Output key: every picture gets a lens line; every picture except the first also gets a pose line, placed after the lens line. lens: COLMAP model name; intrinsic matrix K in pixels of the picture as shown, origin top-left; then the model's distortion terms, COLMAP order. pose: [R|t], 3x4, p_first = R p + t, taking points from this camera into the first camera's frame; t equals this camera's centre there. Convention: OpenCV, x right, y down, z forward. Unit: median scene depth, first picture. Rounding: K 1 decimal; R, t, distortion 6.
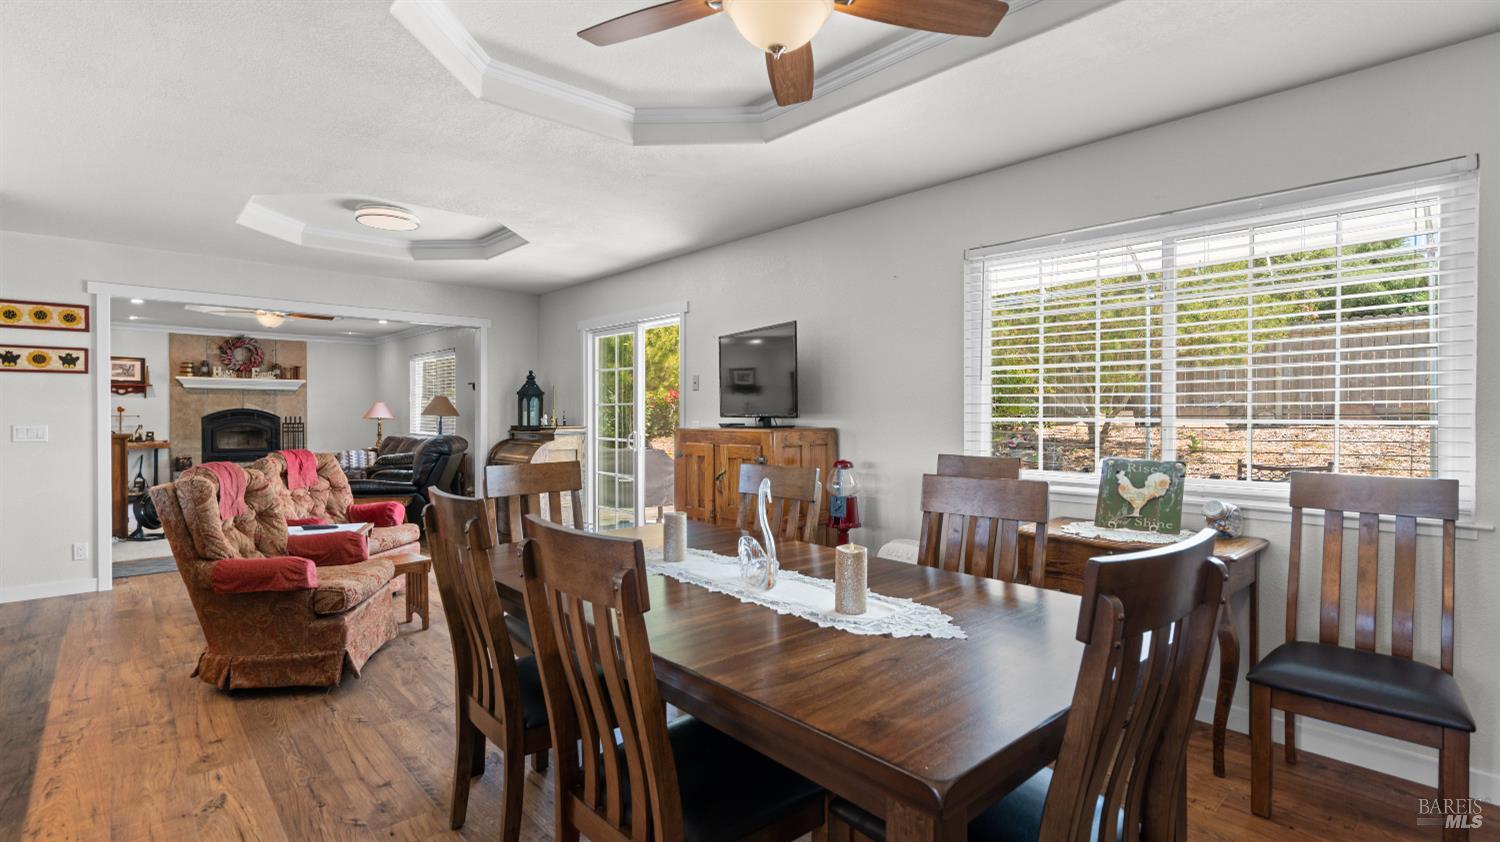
lens RADIAL K [[677.7, 0, 745.7], [0, 677.7, 424.1], [0, 0, 1]] dist [-0.002756, 0.000137]
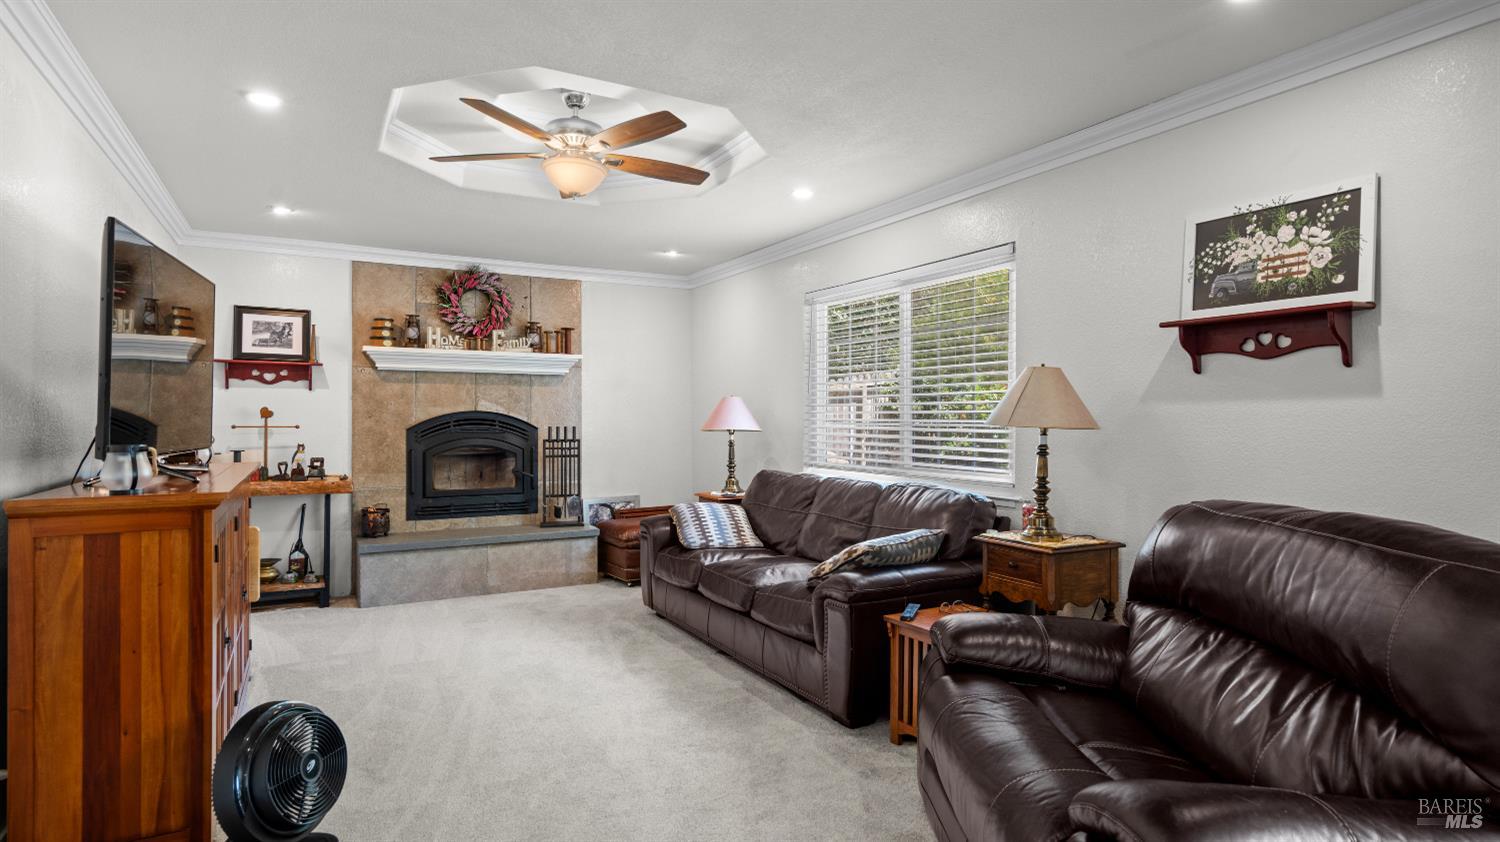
lens RADIAL K [[786.3, 0, 751.8], [0, 786.3, 419.5], [0, 0, 1]] dist [-0.000428, 0.002965]
pose [[0.970493, -0.001733, -0.241124, -0.414592], [-0.001465, 0.999913, -0.013086, -0.009476], [0.241126, 0.013053, 0.970406, 0.495185]]
